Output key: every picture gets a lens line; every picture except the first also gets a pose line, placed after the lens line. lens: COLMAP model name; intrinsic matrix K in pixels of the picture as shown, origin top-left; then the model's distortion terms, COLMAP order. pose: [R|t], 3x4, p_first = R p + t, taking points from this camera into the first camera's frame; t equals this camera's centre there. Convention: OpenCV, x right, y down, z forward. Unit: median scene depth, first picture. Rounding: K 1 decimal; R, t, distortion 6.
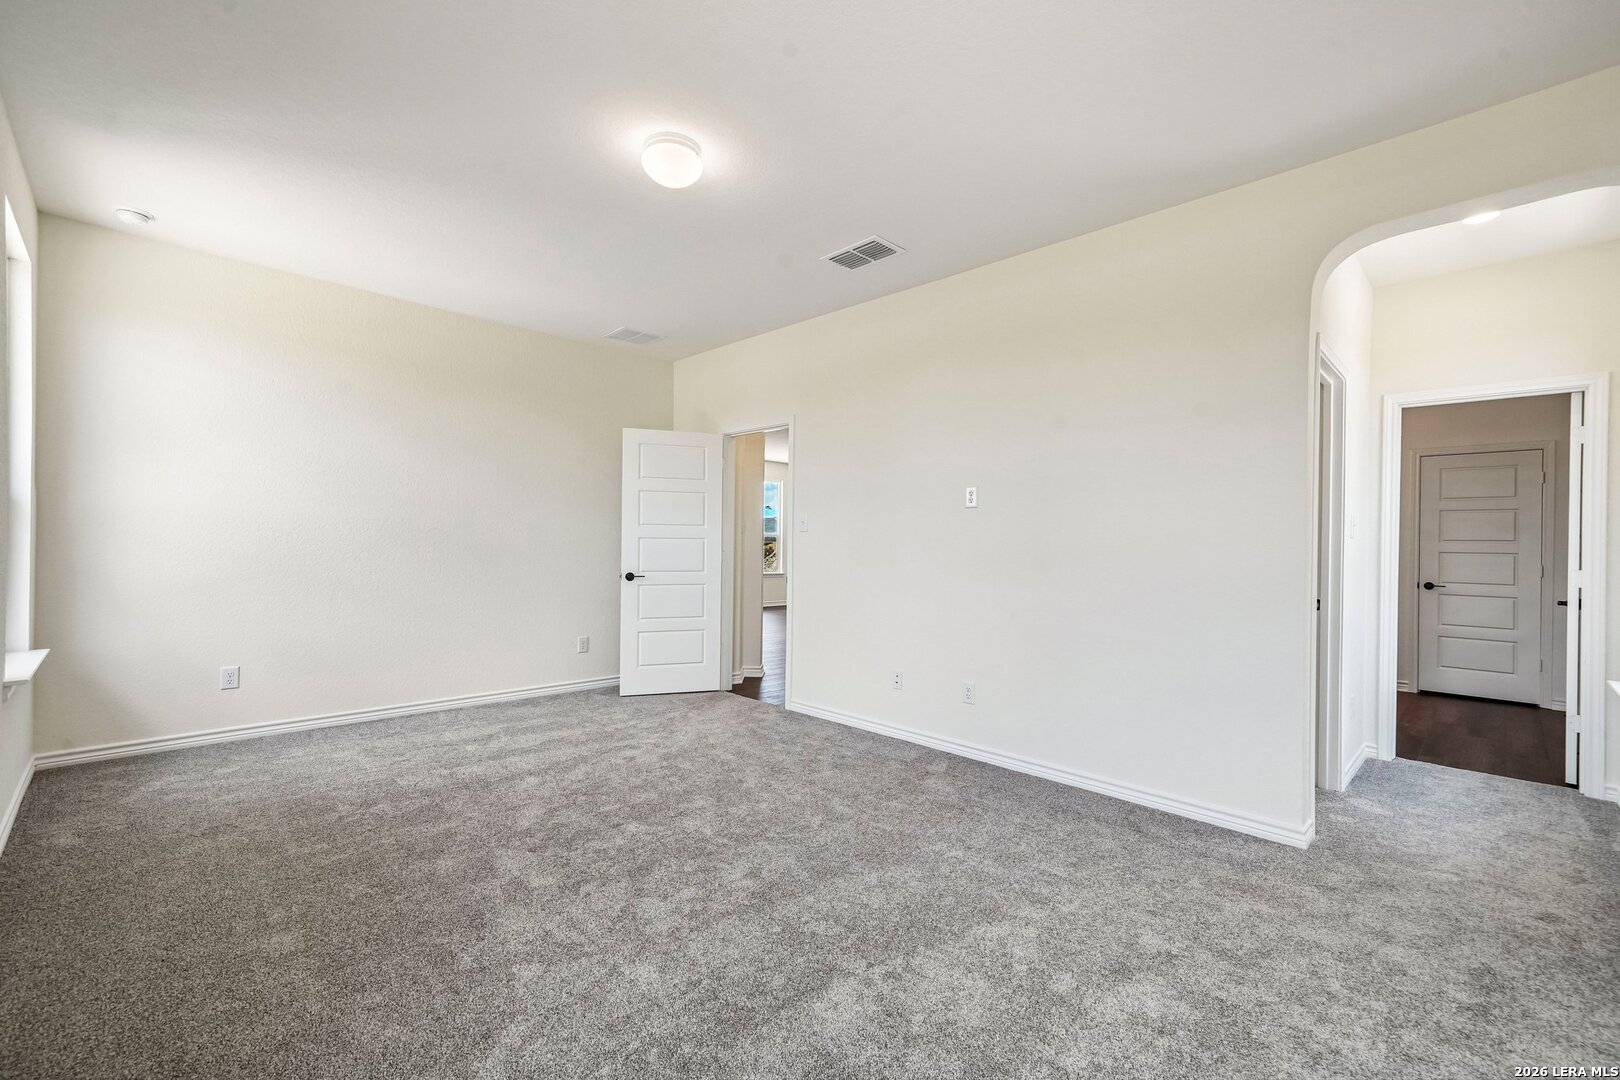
lens RADIAL K [[676.7, 0, 807.2], [0, 676.7, 541.0], [0, 0, 1]] dist [0.001852, 0.003205]
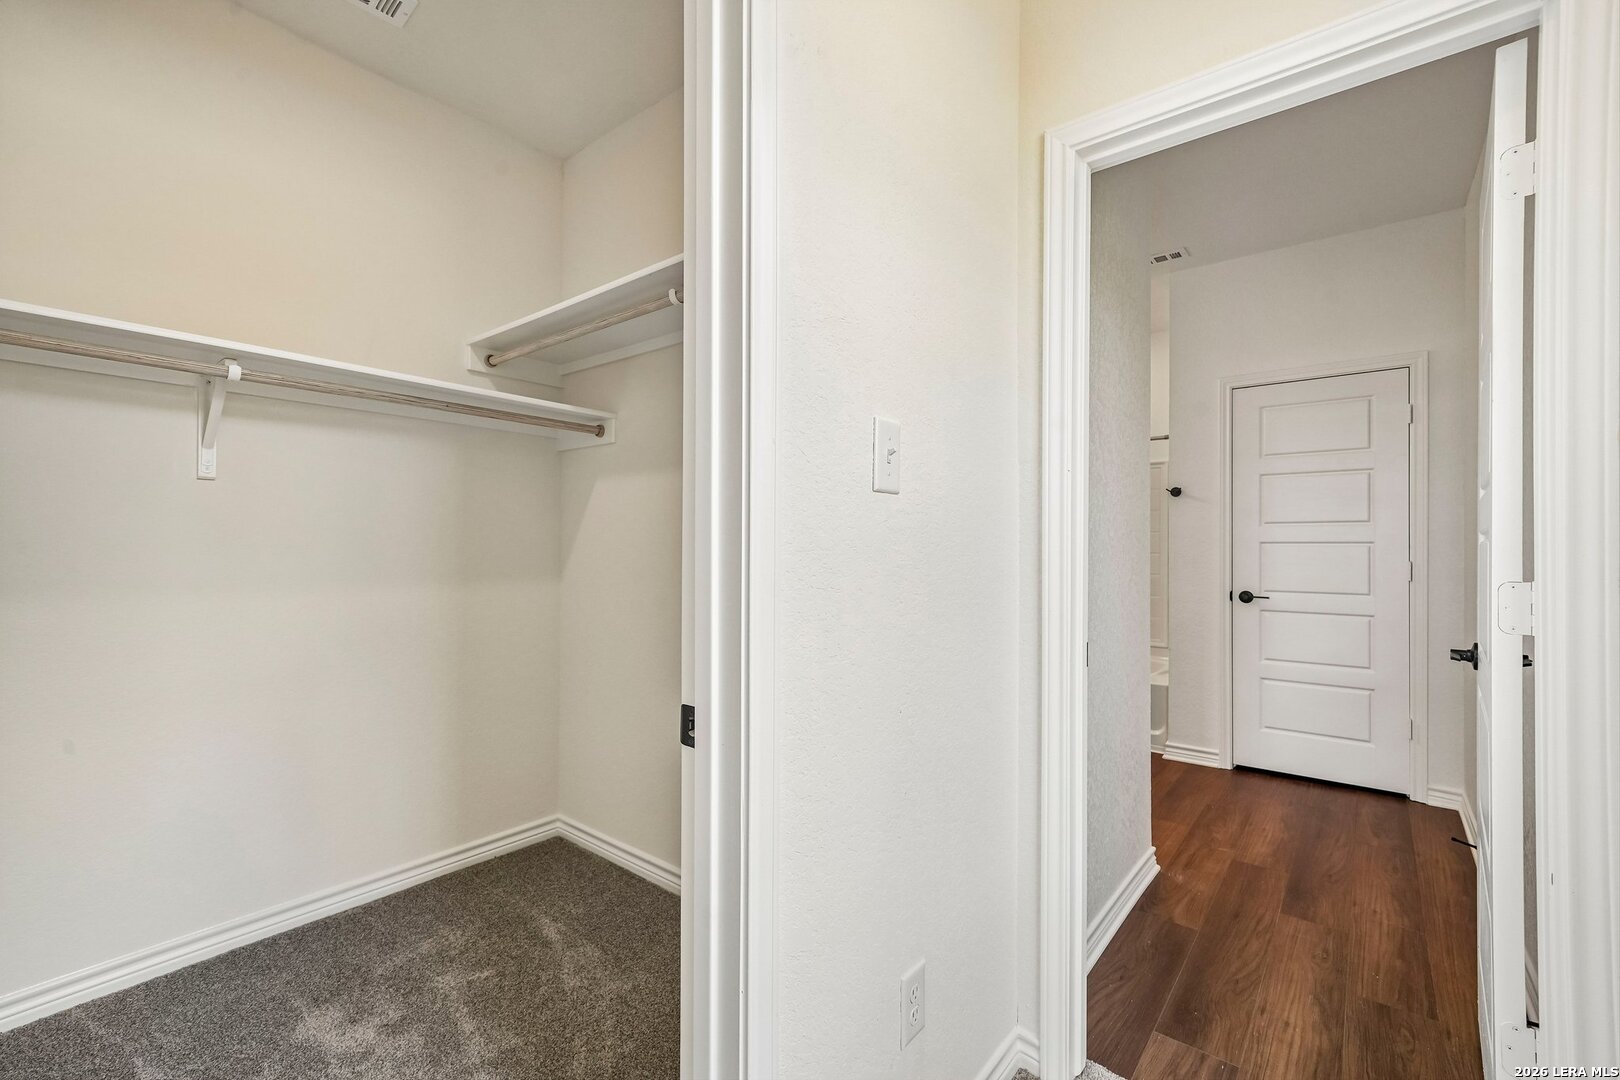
lens RADIAL K [[676.7, 0, 807.2], [0, 676.7, 541.0], [0, 0, 1]] dist [0.001852, 0.003205]
pose [[0.994744, -0.012389, 0.101637, 0.483271], [0.012565, 0.999920, -0.001097, 0.011771], [-0.101615, 0.002368, 0.994821, 0.452771]]
